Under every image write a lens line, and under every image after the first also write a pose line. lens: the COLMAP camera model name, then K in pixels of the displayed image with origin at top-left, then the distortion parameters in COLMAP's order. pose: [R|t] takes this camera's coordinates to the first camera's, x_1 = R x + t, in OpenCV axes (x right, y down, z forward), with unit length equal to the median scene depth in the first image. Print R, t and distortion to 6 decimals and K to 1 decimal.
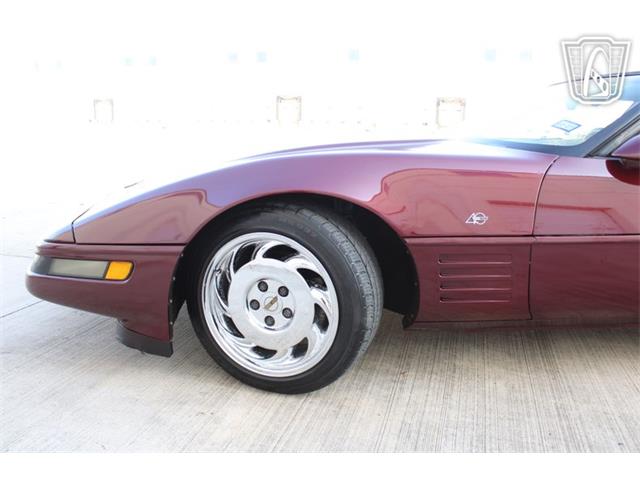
lens RADIAL K [[553.6, 0, 320.0], [0, 553.6, 240.0], [0, 0, 1]] dist [-0.177634, 0.220284]
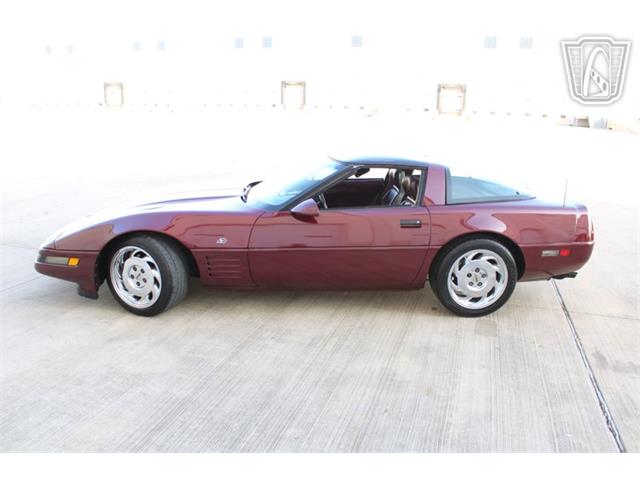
lens RADIAL K [[553.6, 0, 320.0], [0, 553.6, 240.0], [0, 0, 1]] dist [-0.177634, 0.220284]
pose [[0.999773, 0.007522, -0.019957, 0.709499], [-0.006840, 0.999397, 0.034035, -0.118377], [0.020201, -0.033891, 0.999221, -1.246320]]
